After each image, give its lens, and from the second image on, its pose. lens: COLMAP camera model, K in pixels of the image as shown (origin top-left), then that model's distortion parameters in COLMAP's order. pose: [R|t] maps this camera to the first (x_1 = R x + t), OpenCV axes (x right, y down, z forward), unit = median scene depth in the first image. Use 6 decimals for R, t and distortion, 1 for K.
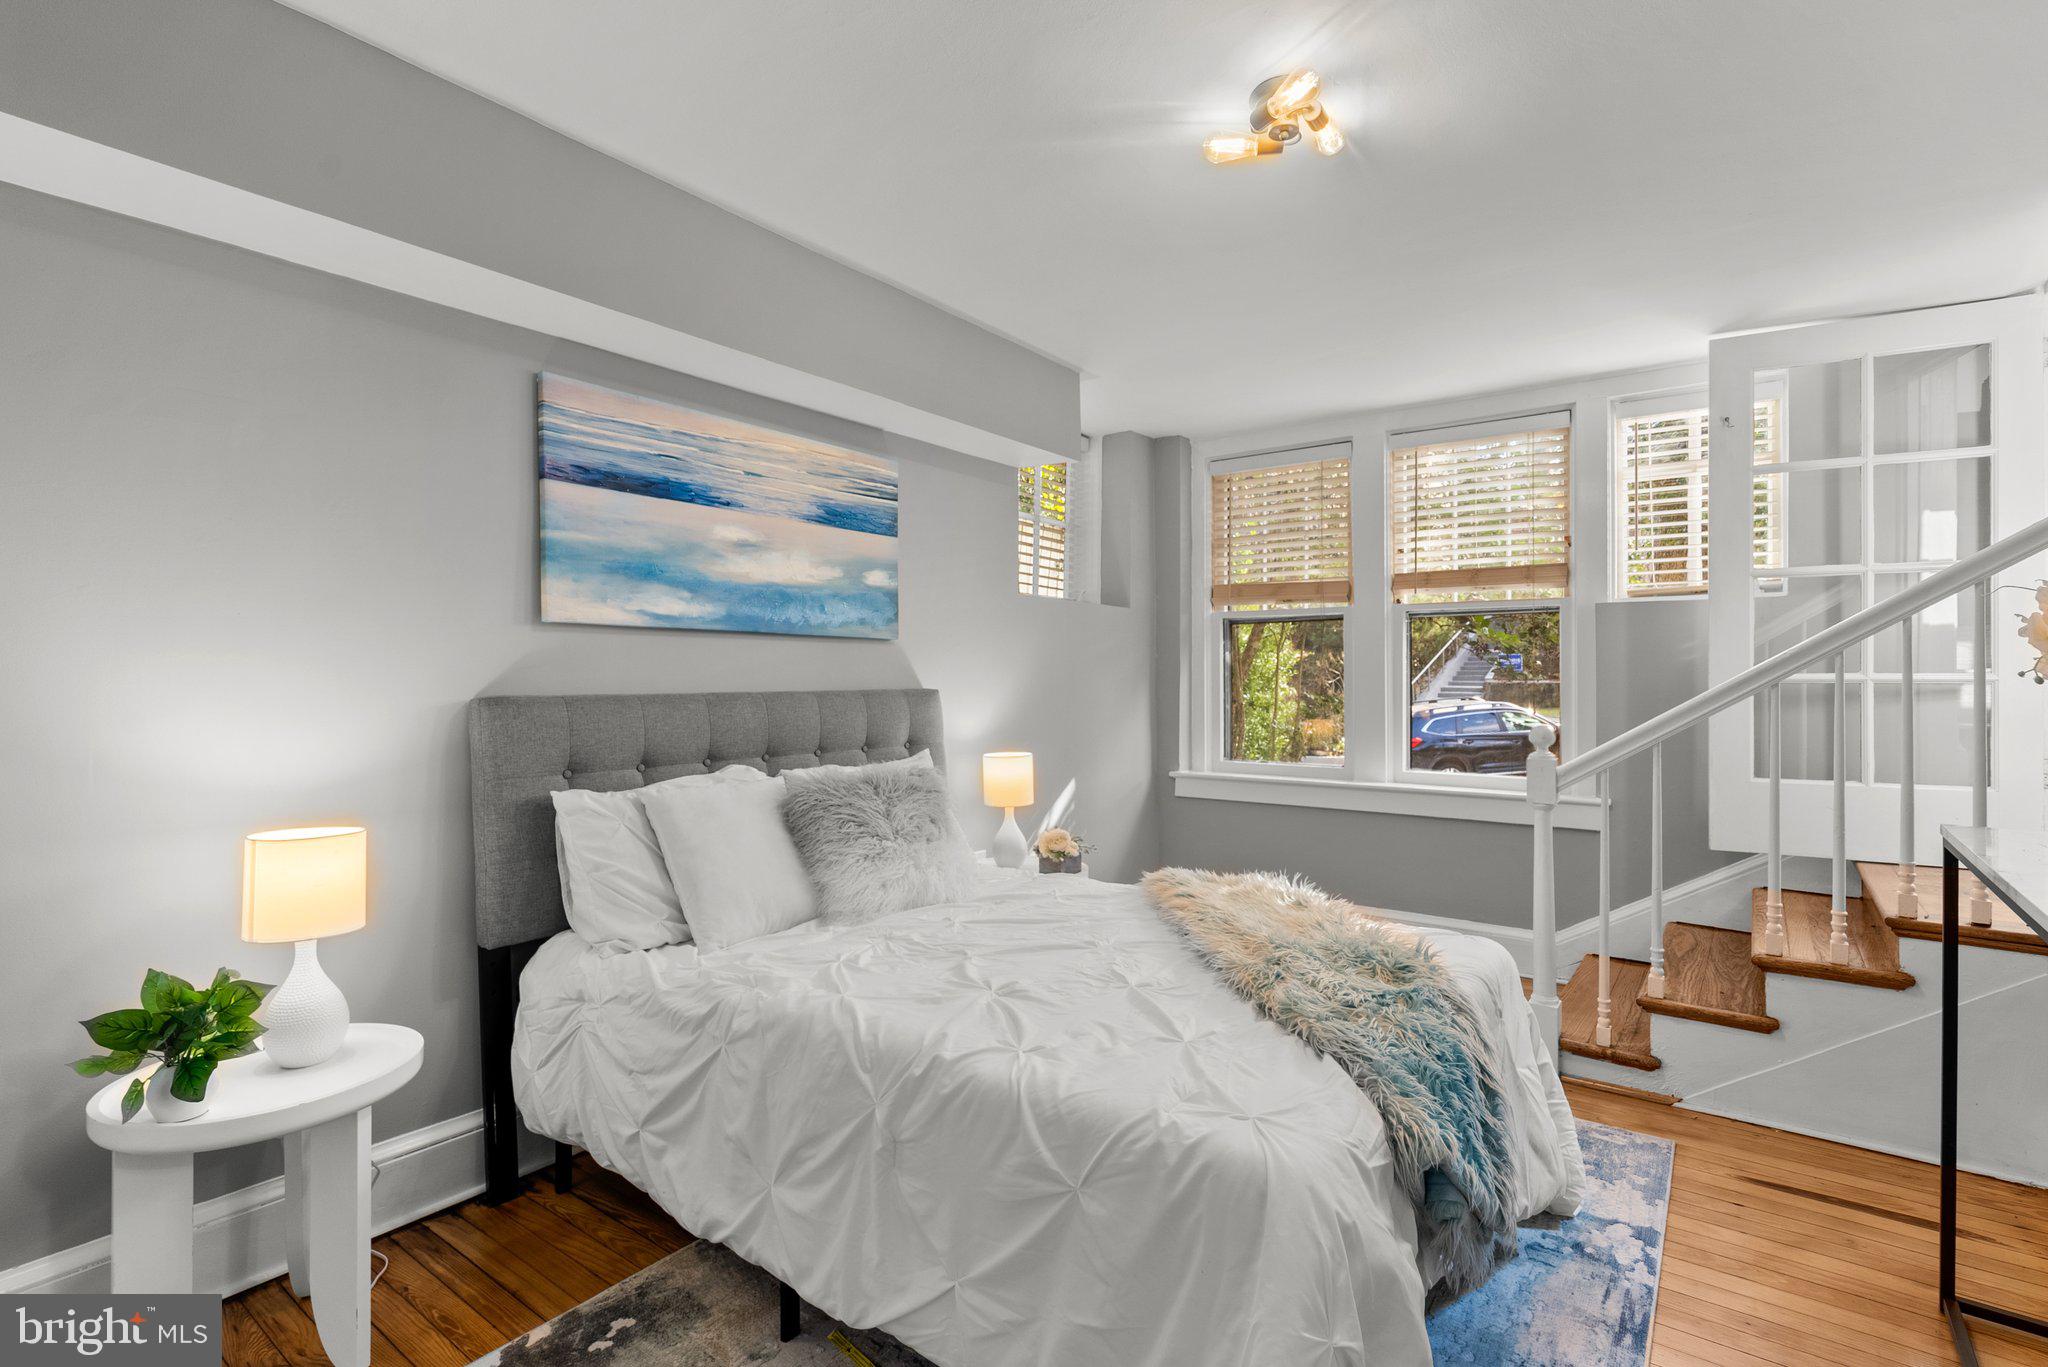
lens RADIAL K [[942.4, 0, 1011.0], [0, 942.4, 681.5], [0, 0, 1]] dist [-0.011699, 0.002789]
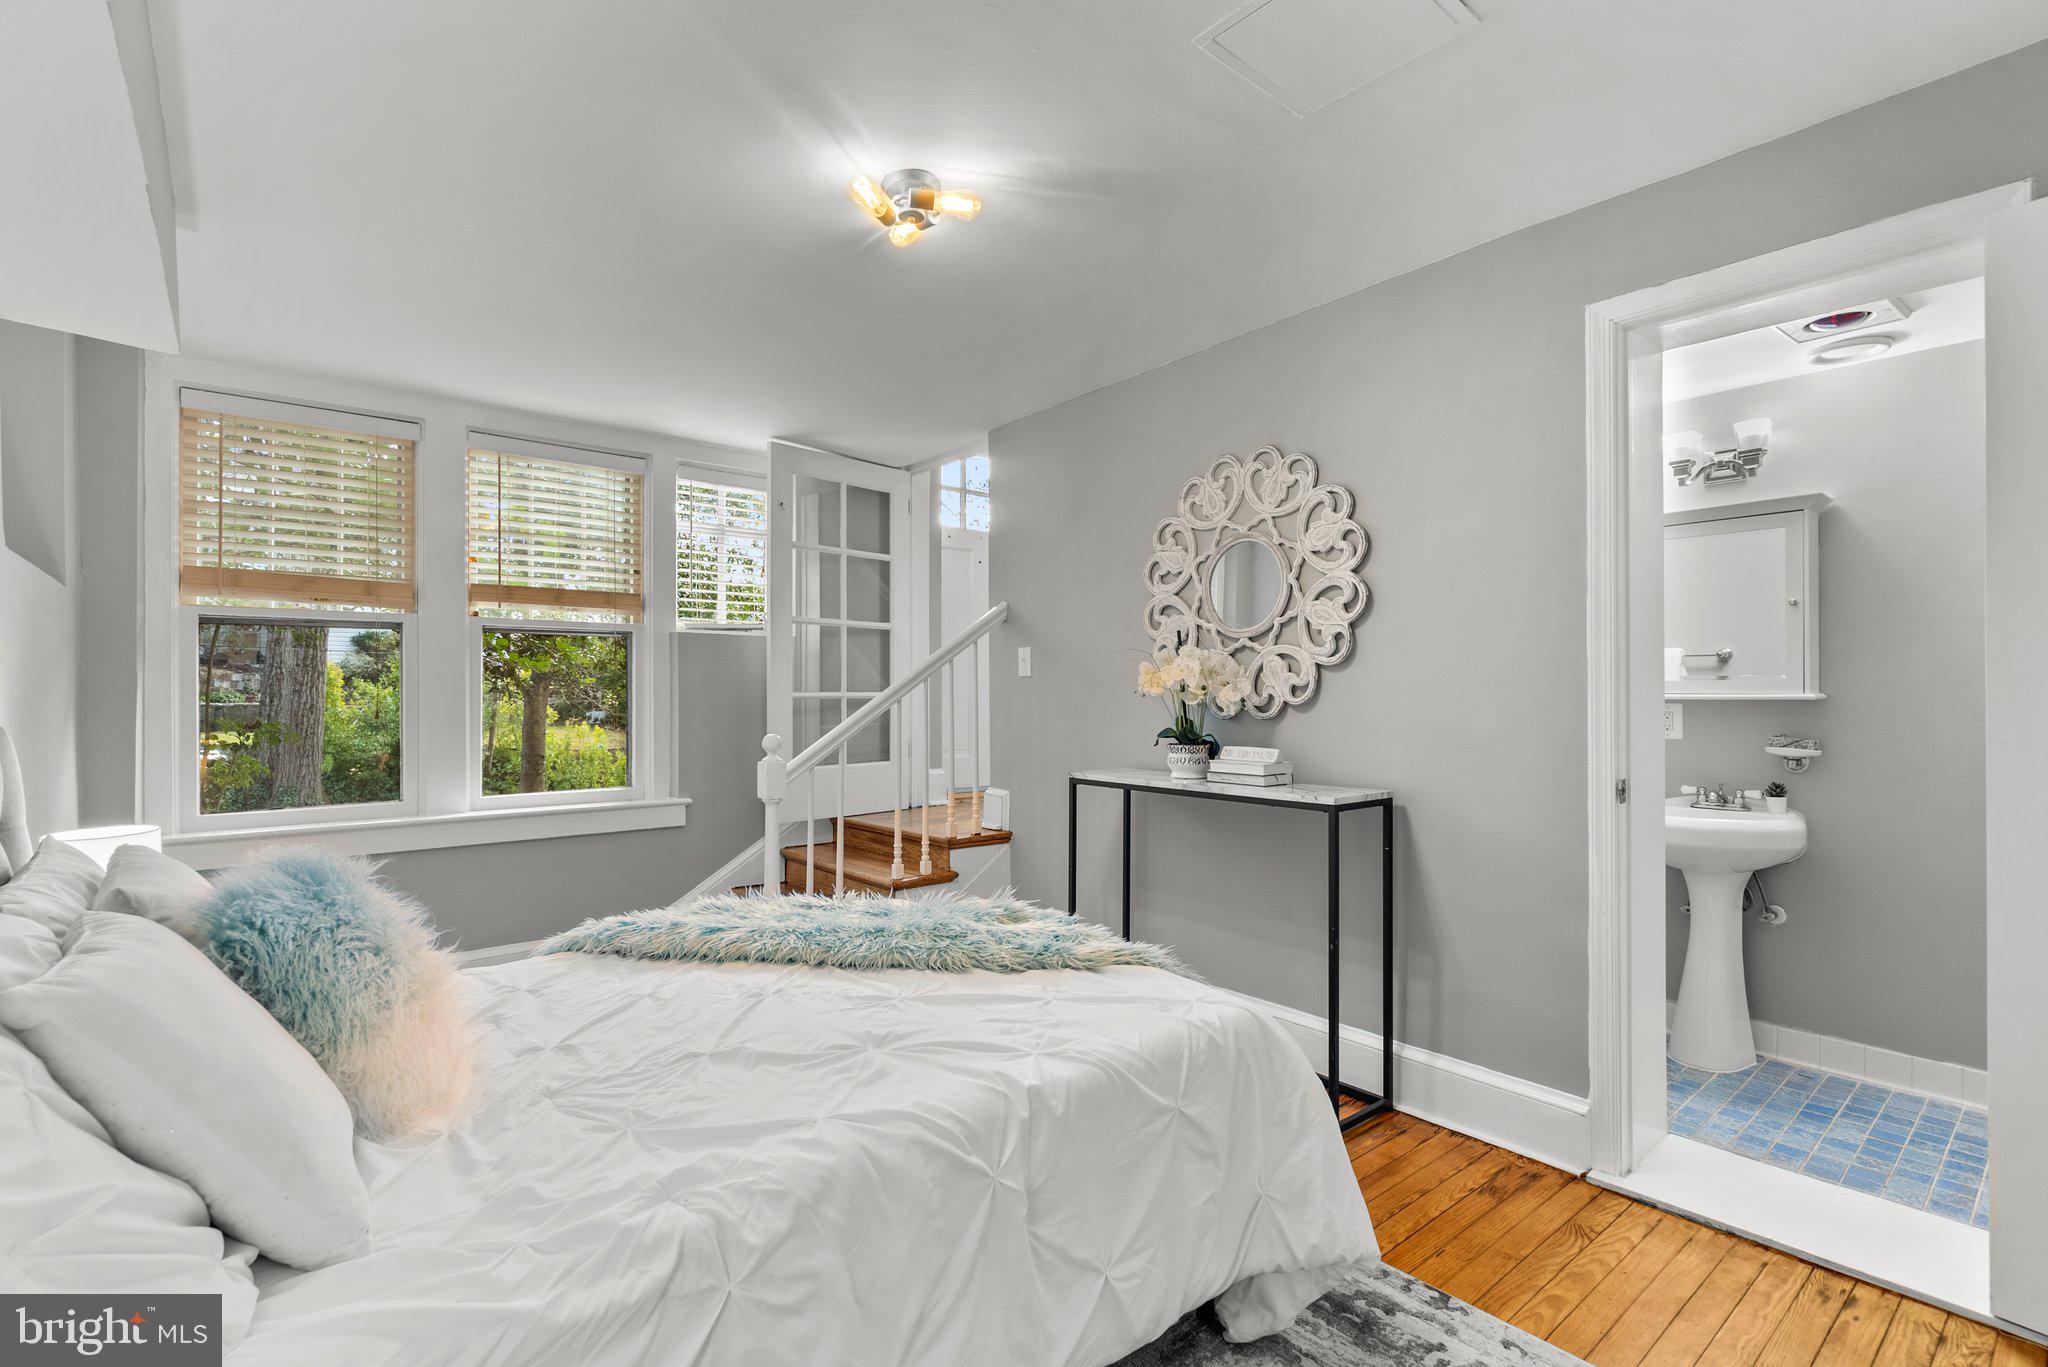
lens RADIAL K [[942.4, 0, 1007.0], [0, 942.4, 688.0], [0, 0, 1]] dist [-0.011699, 0.002789]
pose [[0.228444, 0.005314, 0.973543, -0.400493], [0.007462, 0.999946, -0.007209, -0.001879], [-0.973528, 0.008911, 0.228392, 0.311977]]
